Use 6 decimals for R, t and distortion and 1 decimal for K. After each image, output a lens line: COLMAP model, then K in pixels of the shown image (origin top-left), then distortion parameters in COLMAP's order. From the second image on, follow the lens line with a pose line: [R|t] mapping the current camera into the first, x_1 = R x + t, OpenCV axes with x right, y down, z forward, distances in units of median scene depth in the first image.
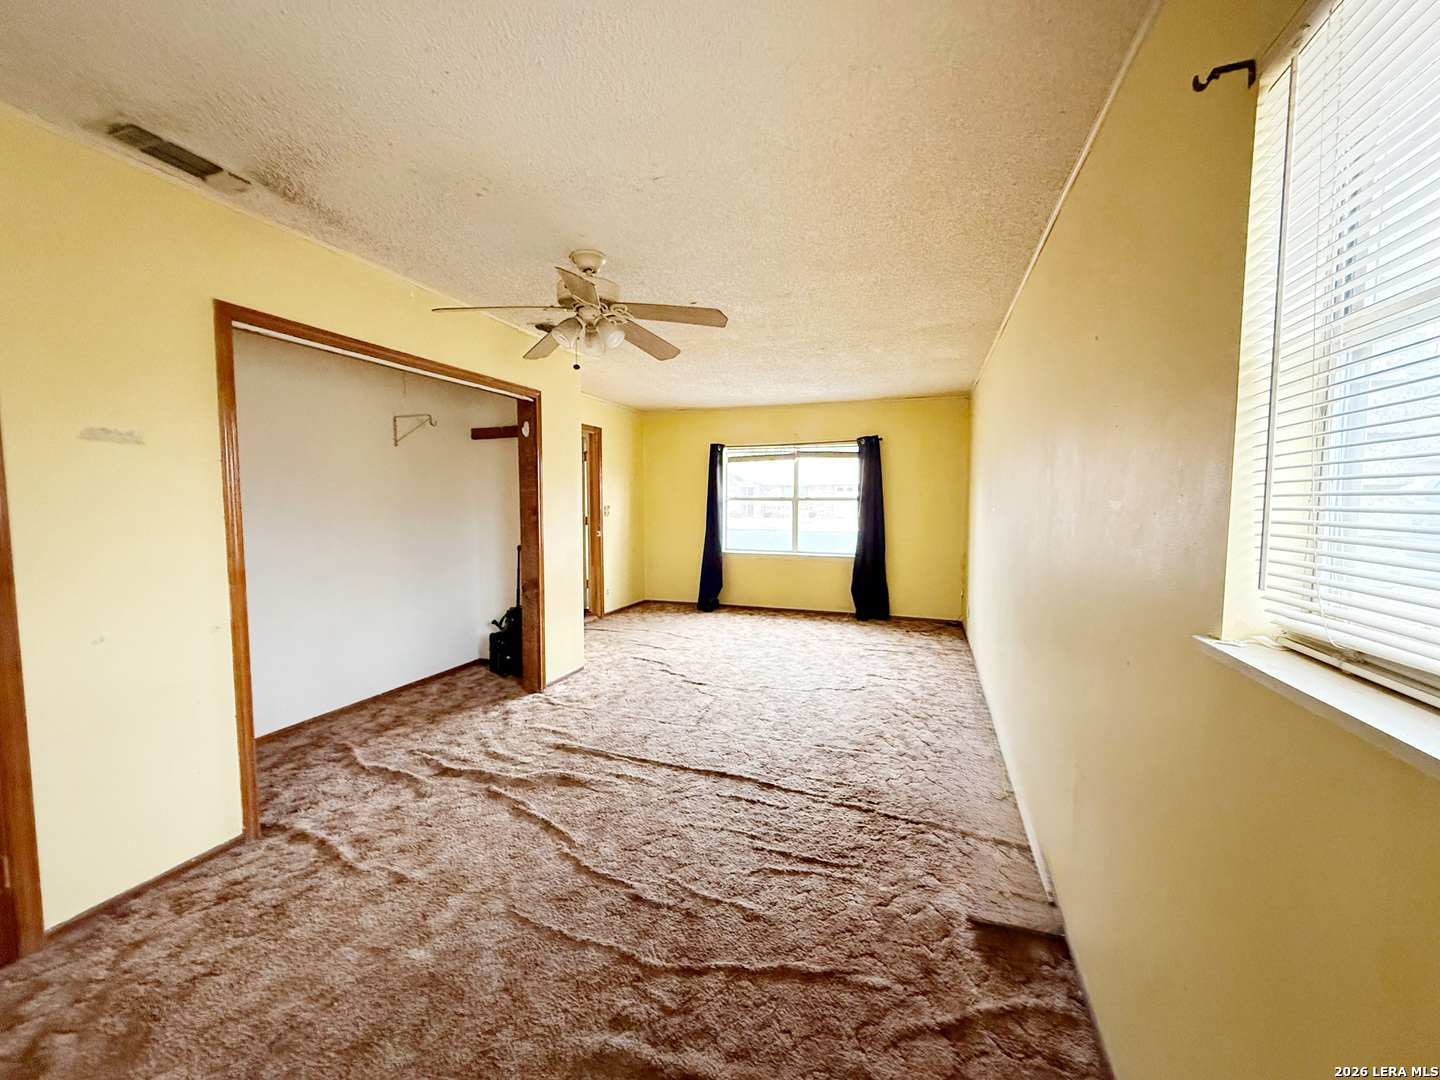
lens RADIAL K [[574.5, 0, 718.6], [0, 574.5, 538.7], [0, 0, 1]] dist [-0.001085, 0.000619]
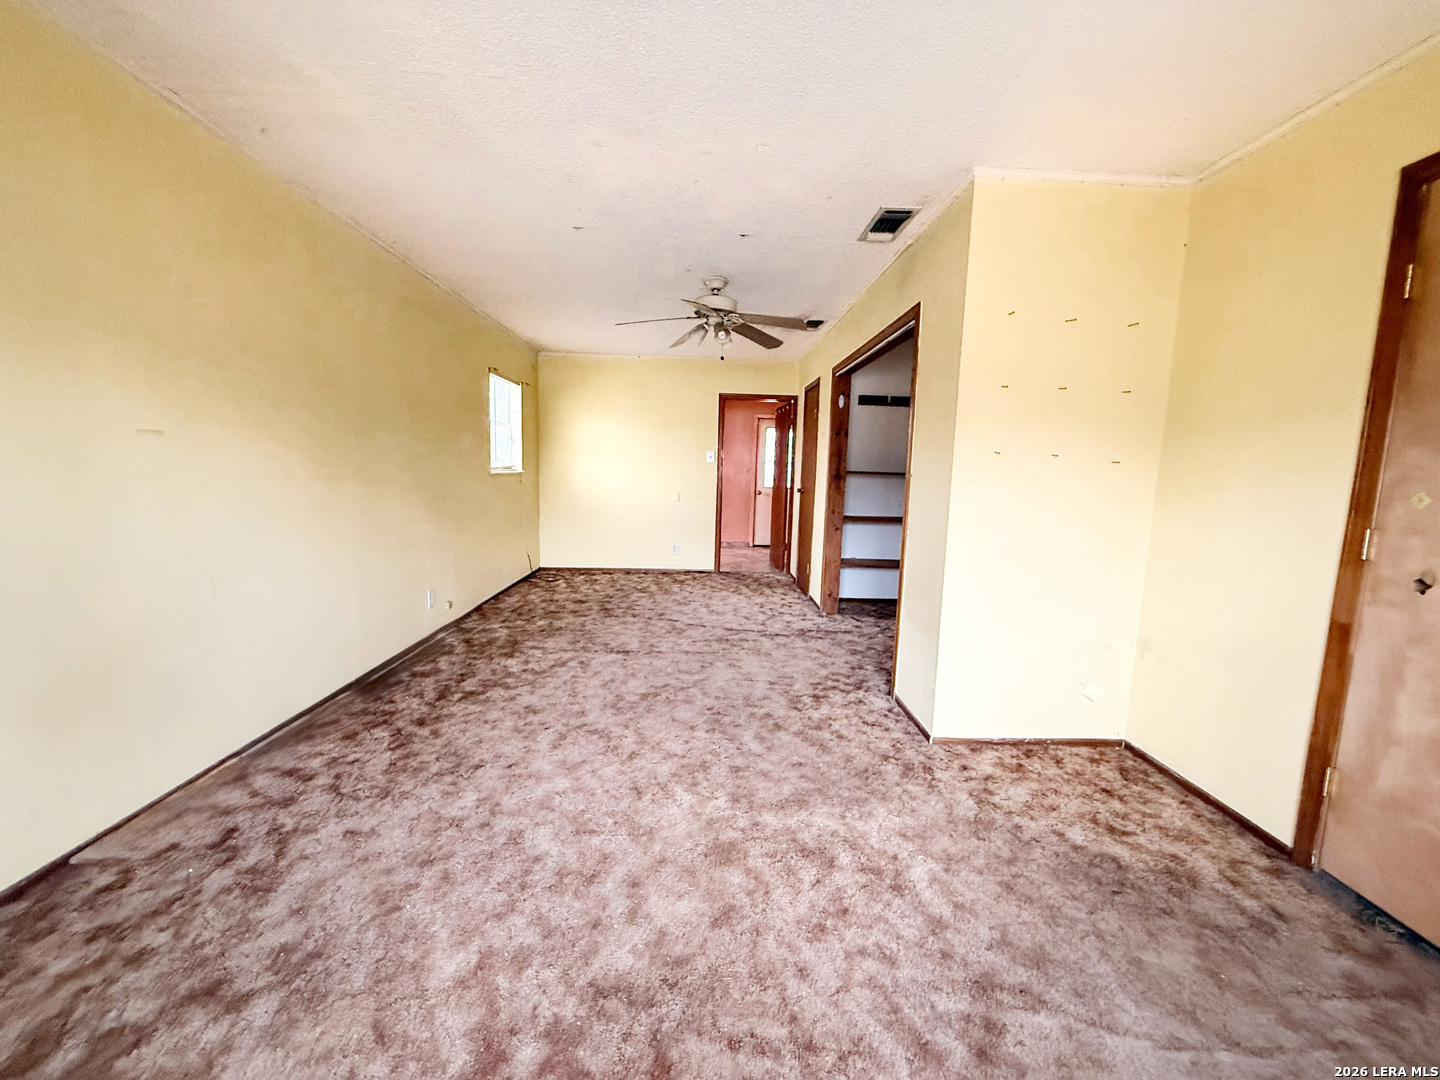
lens RADIAL K [[570.5, 0, 720.0], [0, 570.5, 540.0], [0, 0, 1]] dist [0.002216, 0.000303]
pose [[-0.932283, 0.016251, -0.361364, 0.207975], [-0.056063, 0.980428, 0.188728, -0.087730], [0.357359, 0.196207, -0.913125, 1.739548]]
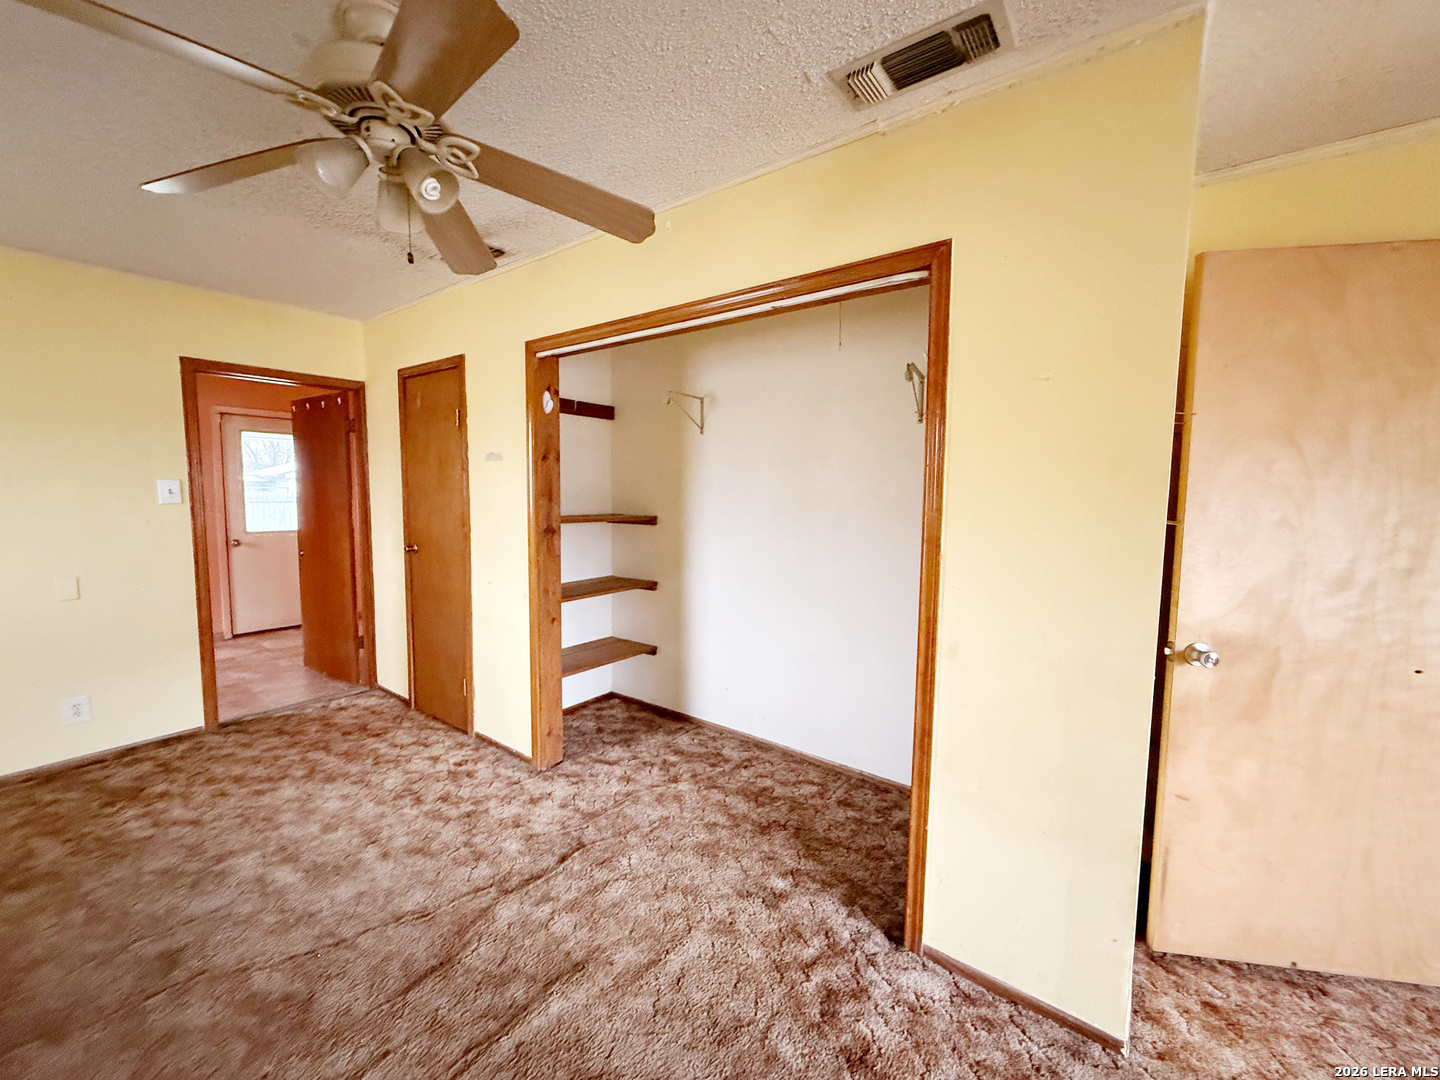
lens RADIAL K [[574.5, 0, 718.6], [0, 574.5, 538.7], [0, 0, 1]] dist [-0.001085, 0.000619]
pose [[-0.304900, 0.074780, -0.949444, 0.138593], [-0.080324, 0.991342, 0.103875, -0.085633], [0.948991, 0.107935, -0.296253, 1.052095]]
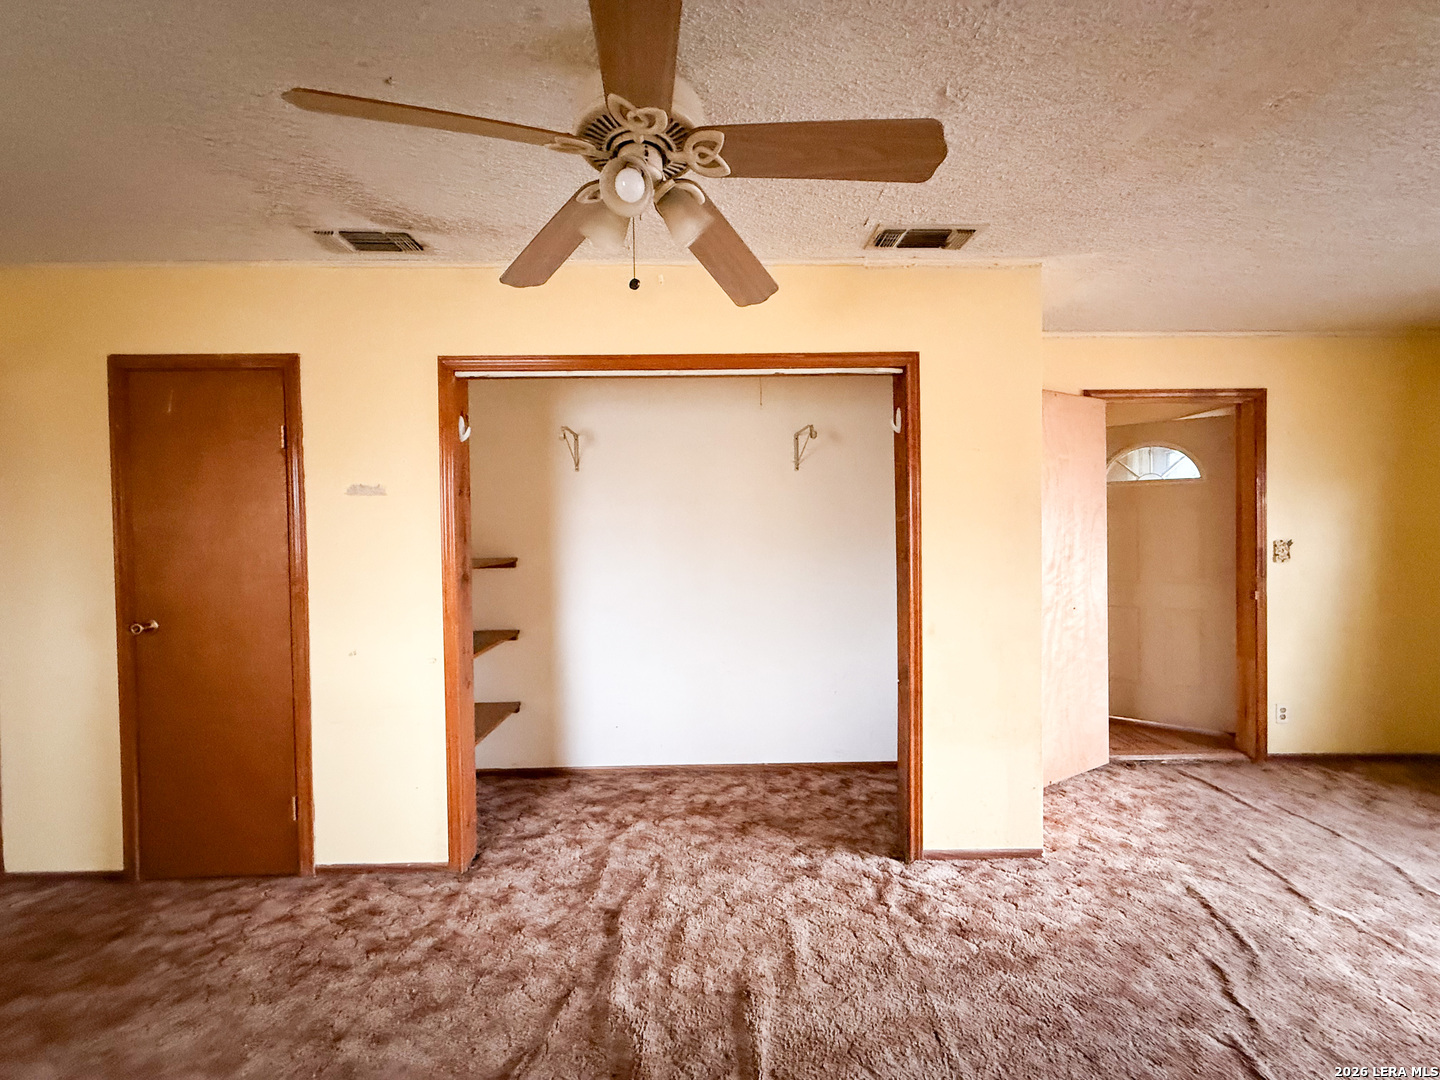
lens RADIAL K [[574.5, 0, 718.6], [0, 574.5, 538.7], [0, 0, 1]] dist [-0.001085, 0.000619]
pose [[0.344709, 0.009345, -0.938663, 0.187327], [-0.051805, 0.998616, -0.009083, -0.052006], [0.937279, 0.051759, 0.344716, 0.653137]]
